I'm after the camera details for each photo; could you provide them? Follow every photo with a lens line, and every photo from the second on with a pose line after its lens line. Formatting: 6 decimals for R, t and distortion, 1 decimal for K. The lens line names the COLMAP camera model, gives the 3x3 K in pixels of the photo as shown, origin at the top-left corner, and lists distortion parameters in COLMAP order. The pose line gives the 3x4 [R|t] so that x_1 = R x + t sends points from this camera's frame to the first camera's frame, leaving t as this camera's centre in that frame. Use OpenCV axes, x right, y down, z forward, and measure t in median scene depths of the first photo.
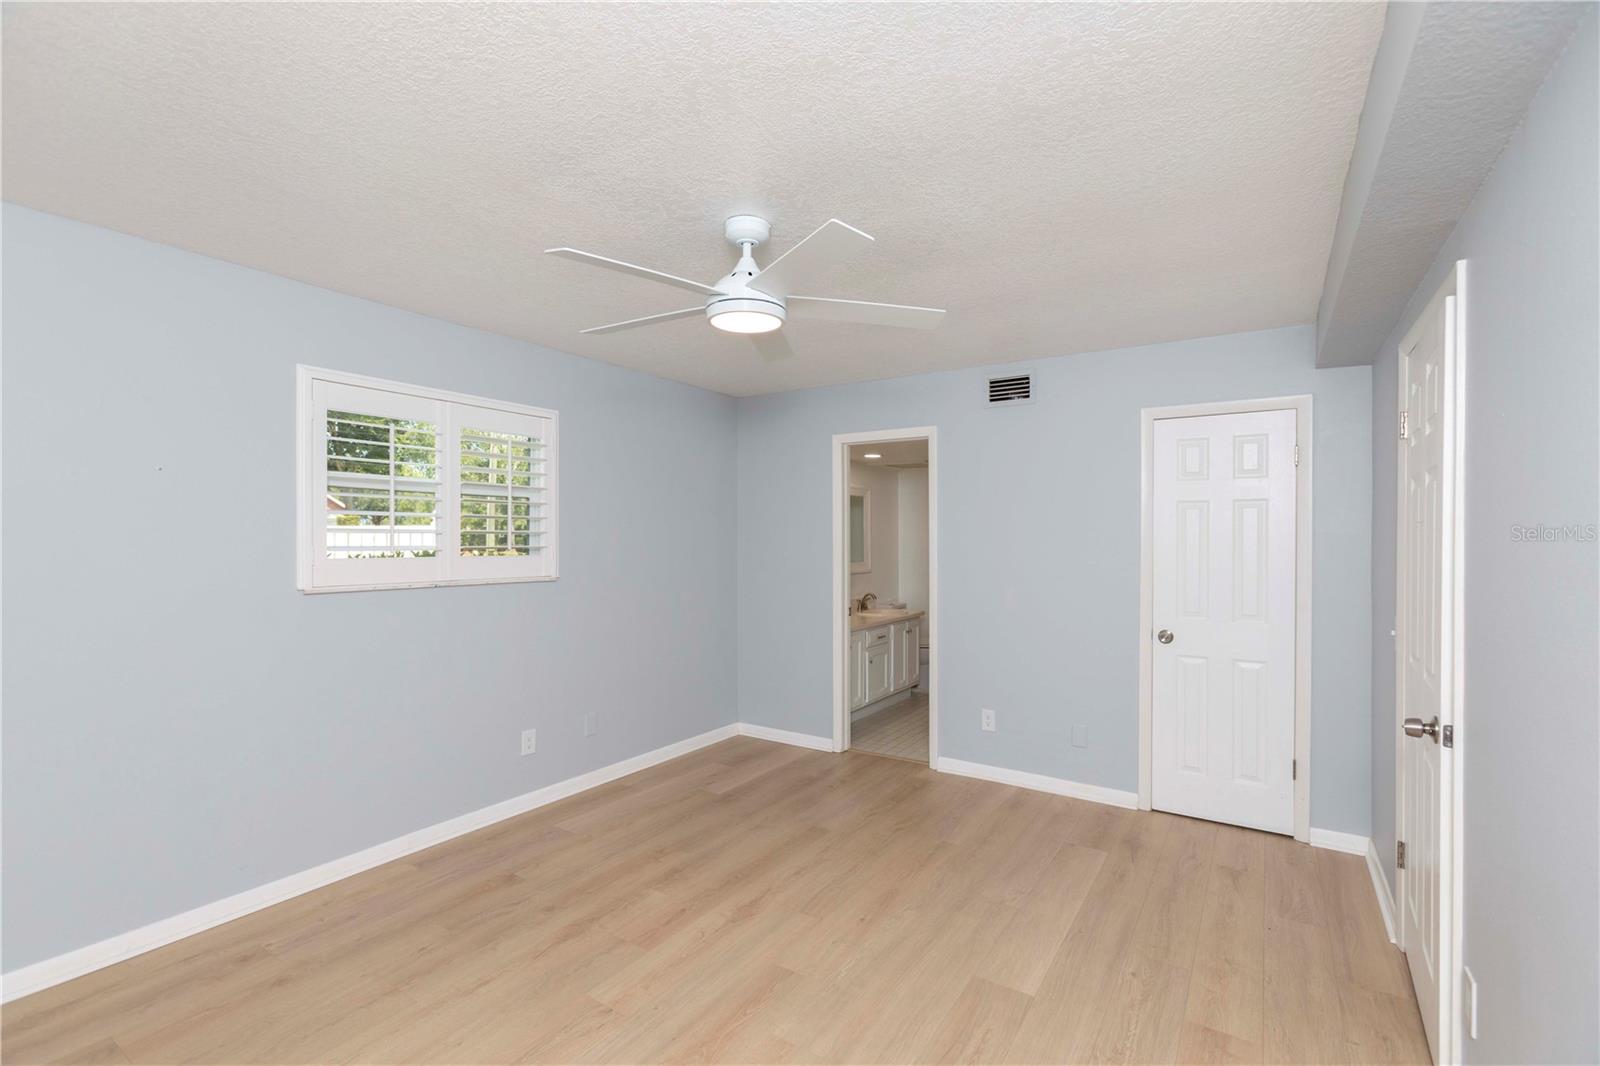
lens RADIAL K [[717.3, 0, 801.8], [0, 717.3, 540.3], [0, 0, 1]] dist [-0.022709, 0.014031]
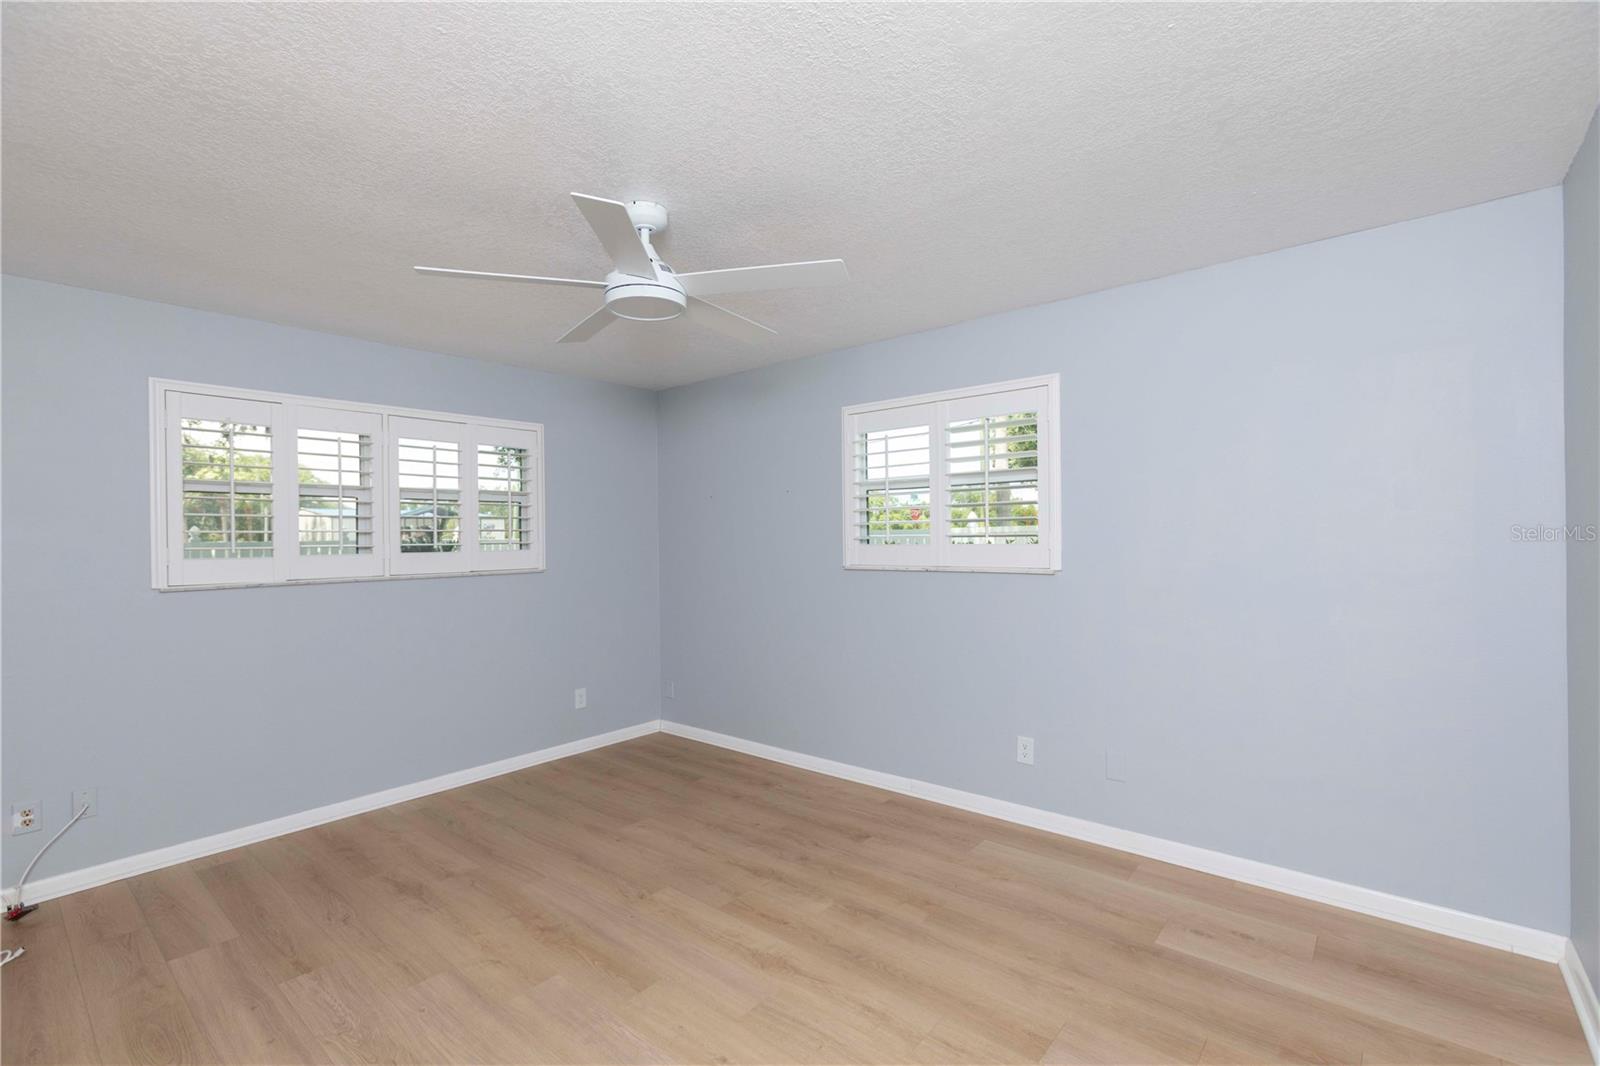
lens RADIAL K [[717.3, 0, 801.8], [0, 717.3, 540.3], [0, 0, 1]] dist [-0.022709, 0.014031]
pose [[-0.126491, 0.001543, -0.991967, 0.458617], [0.007070, 0.999975, 0.000654, 0.012445], [0.991943, -0.006931, -0.126498, 0.697748]]
